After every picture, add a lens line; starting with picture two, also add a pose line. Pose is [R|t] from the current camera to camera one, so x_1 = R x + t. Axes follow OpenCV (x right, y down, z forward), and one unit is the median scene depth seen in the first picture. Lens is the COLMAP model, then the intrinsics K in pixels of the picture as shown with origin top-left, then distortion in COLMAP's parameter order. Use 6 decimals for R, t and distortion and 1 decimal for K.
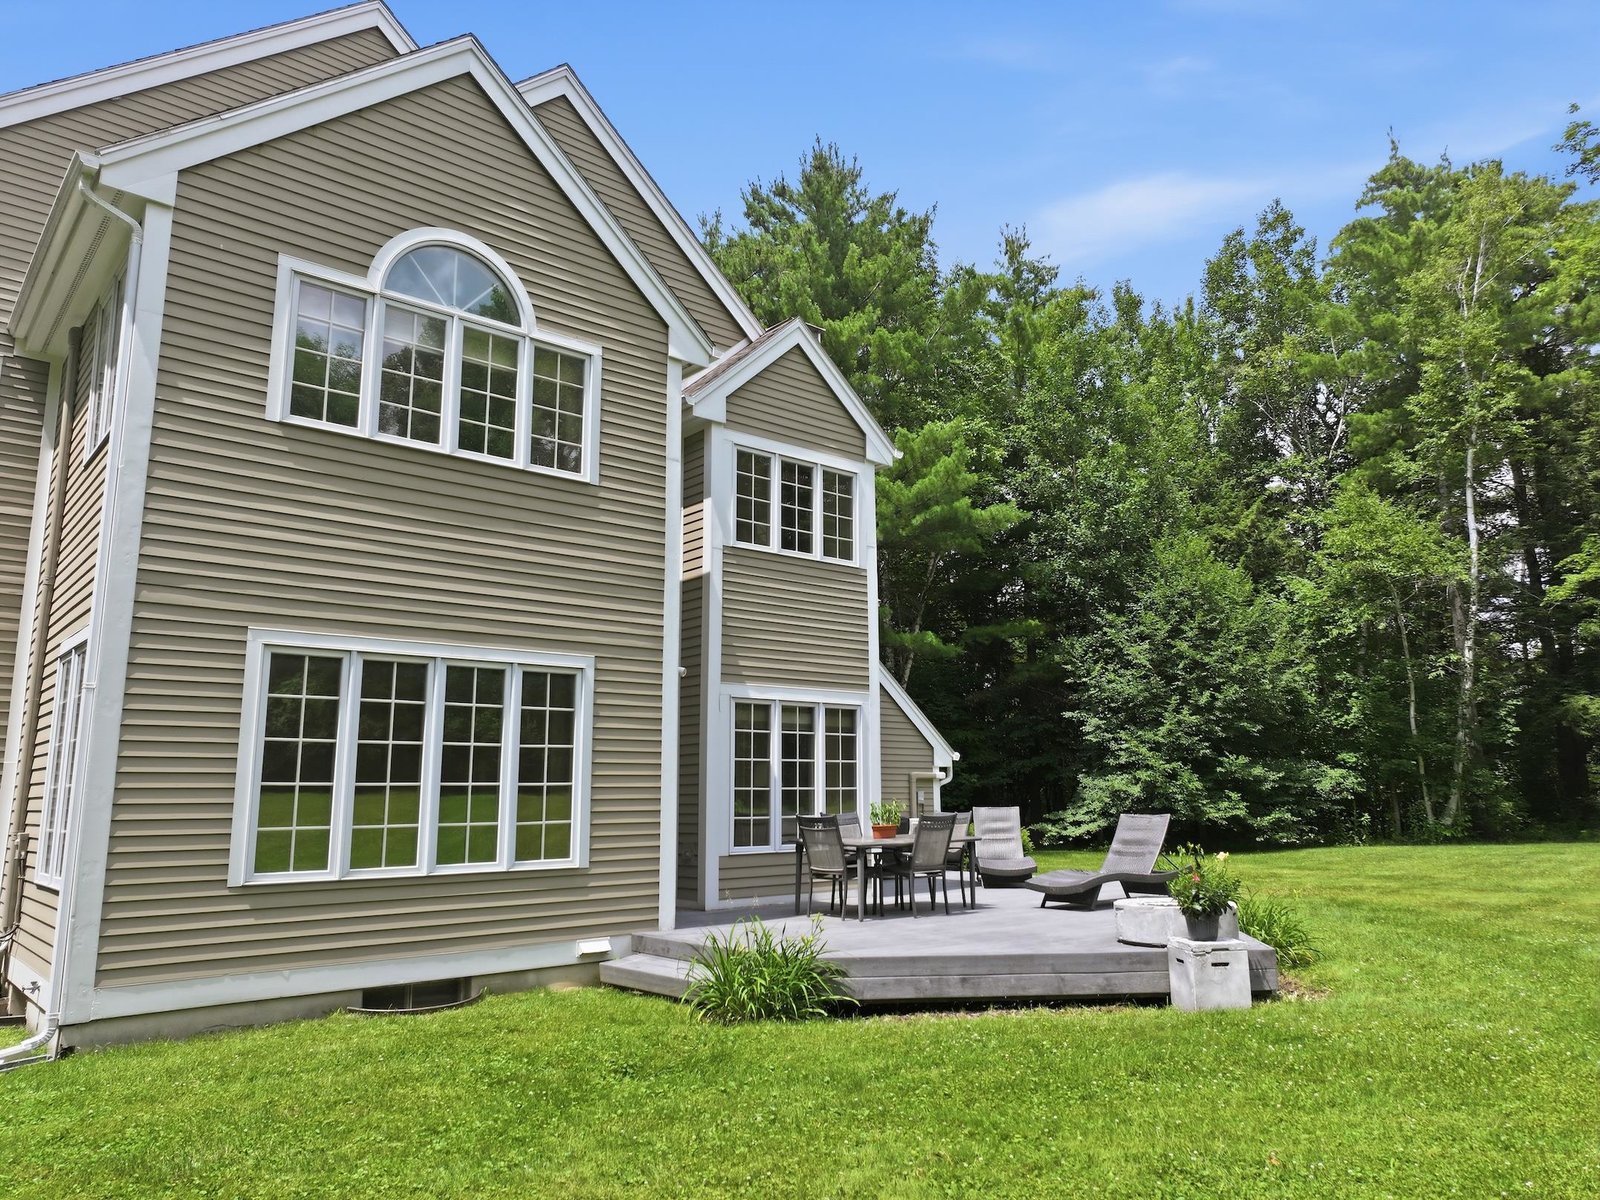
lens RADIAL K [[1109.8, 0, 806.0], [0, 1109.8, 602.2], [0, 0, 1]] dist [0.002673, 0.015495]
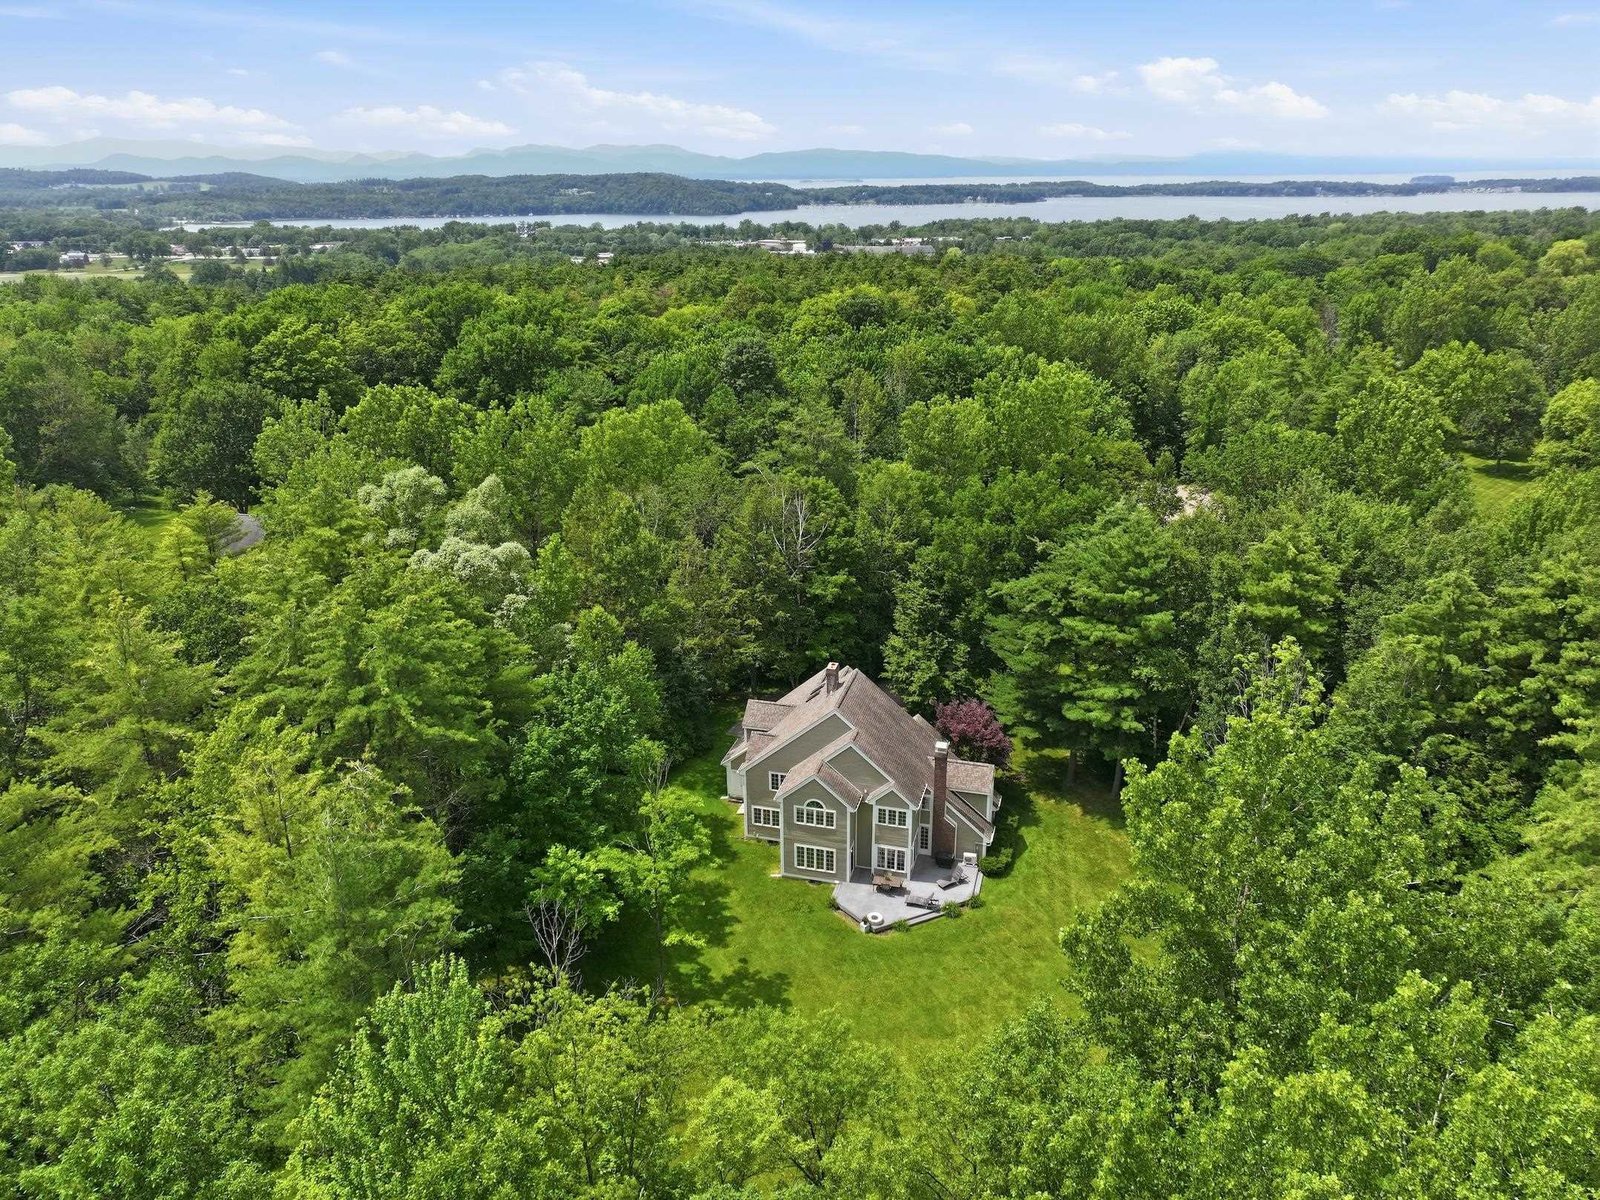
lens RADIAL K [[1109.8, 0, 810.7], [0, 1109.8, 598.4], [0, 0, 1]] dist [0.002673, 0.015495]
pose [[0.562340, 0.284837, -0.776300, 3.876880], [0.146496, 0.889634, 0.432540, -3.633338], [0.813826, -0.356959, 0.458549, -1.499765]]
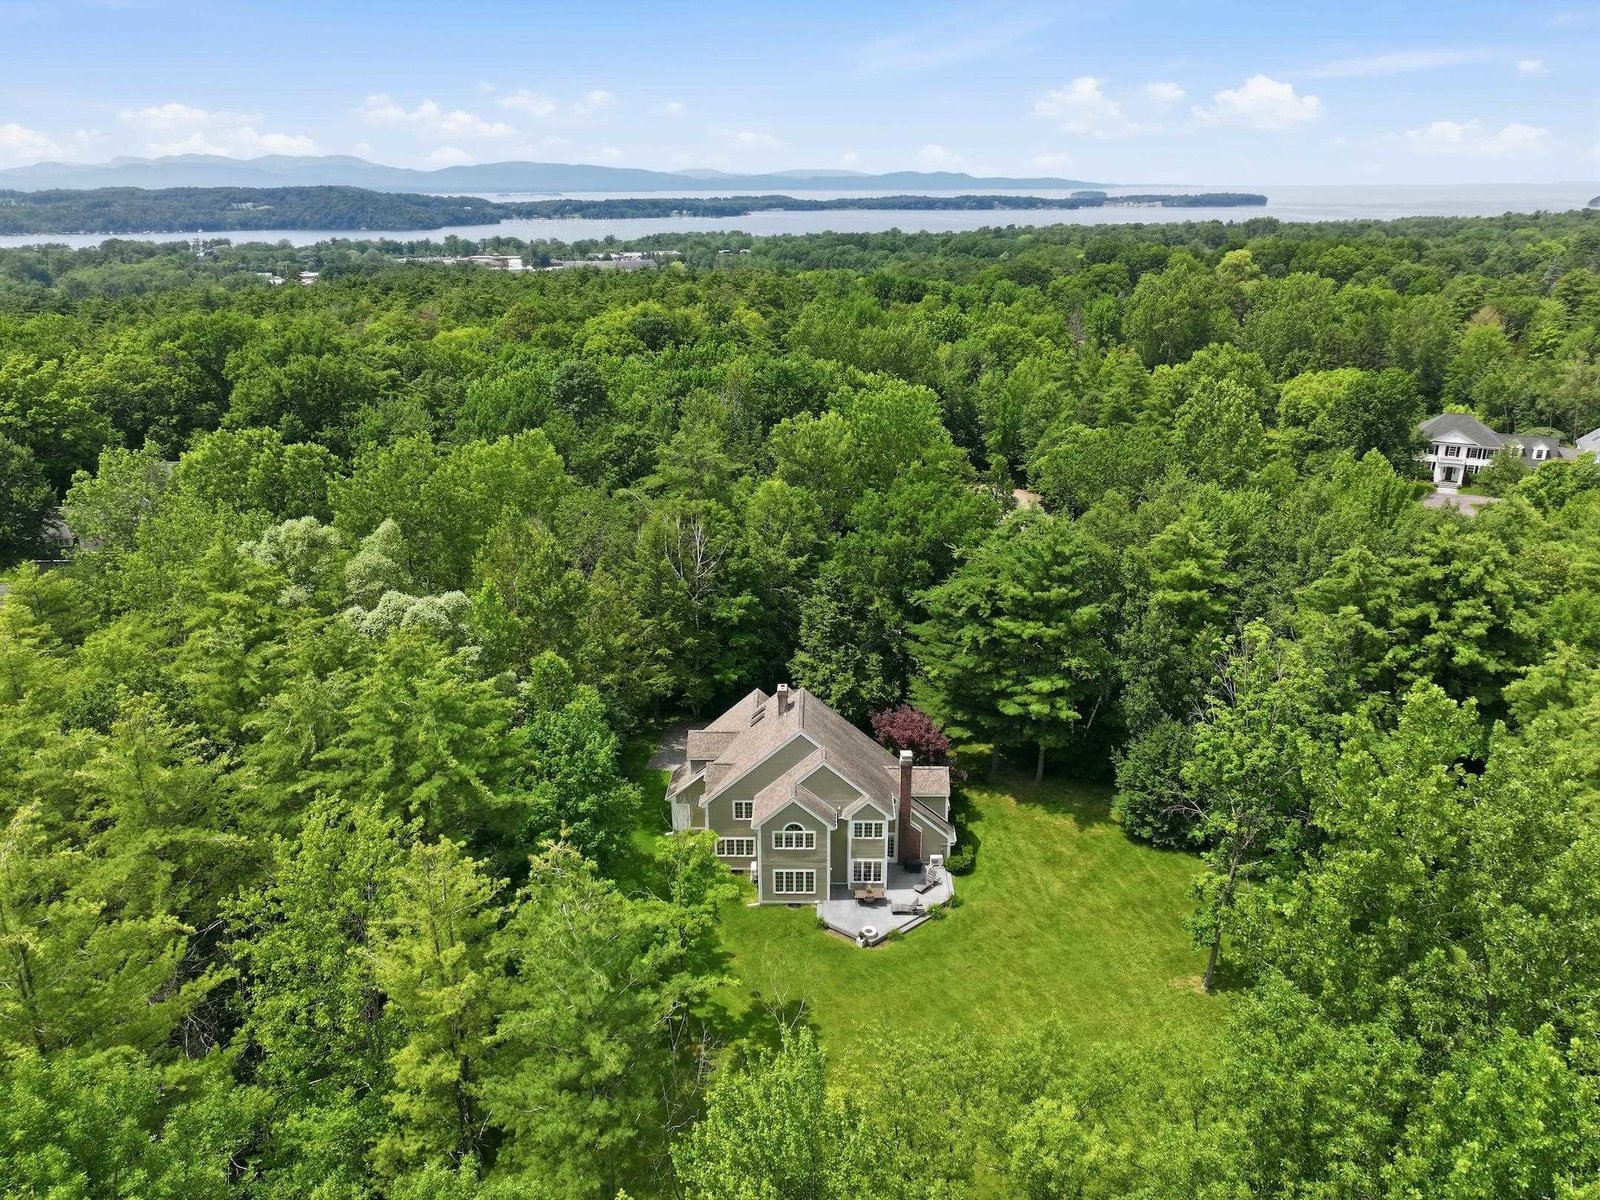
lens RADIAL K [[1109.8, 0, 810.3], [0, 1109.8, 598.5], [0, 0, 1]] dist [0.002673, 0.015495]
pose [[0.748921, 0.220206, -0.625001, 3.124308], [0.119329, 0.882937, 0.454073, -3.831948], [0.651827, -0.414645, 0.634974, -2.316704]]
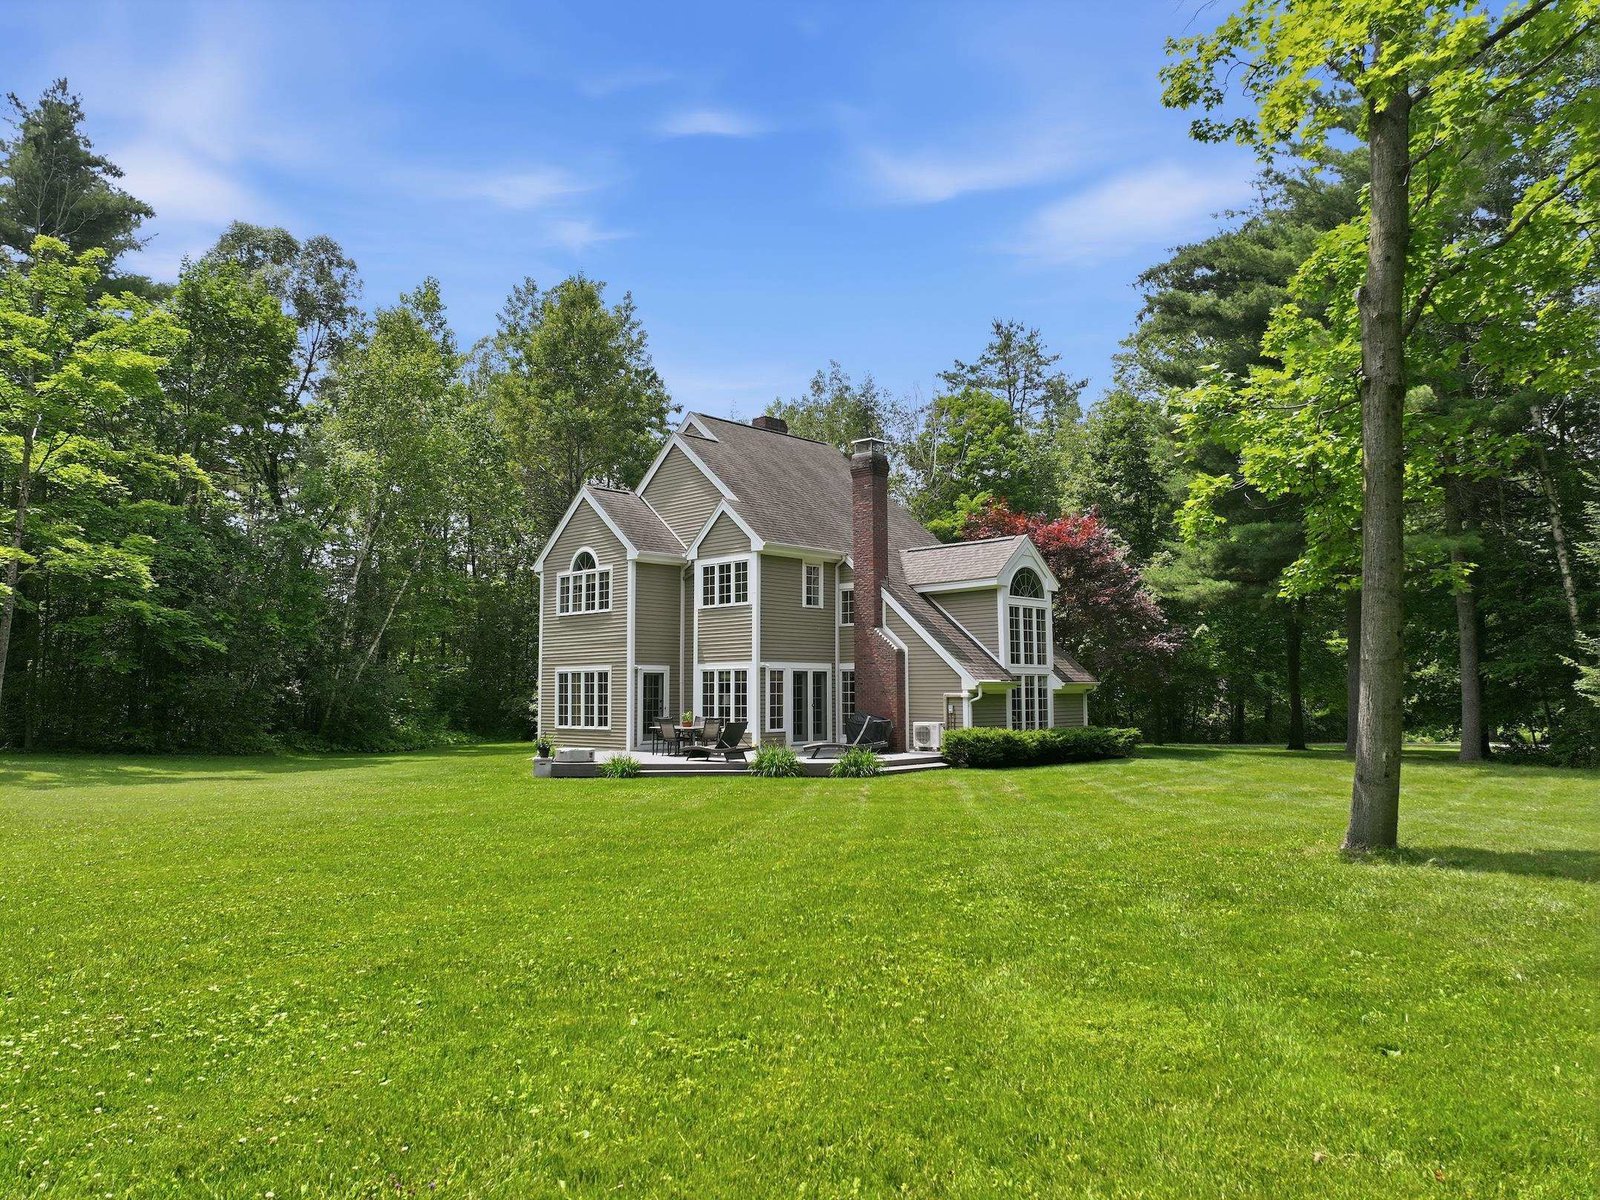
lens RADIAL K [[1109.8, 0, 797.6], [0, 1109.8, 599.2], [0, 0, 1]] dist [0.002673, 0.015495]
pose [[0.096881, -0.077489, -0.992275, 2.418588], [0.175726, 0.982635, -0.059579, 0.114605], [0.979660, -0.168596, 0.108815, 0.949295]]
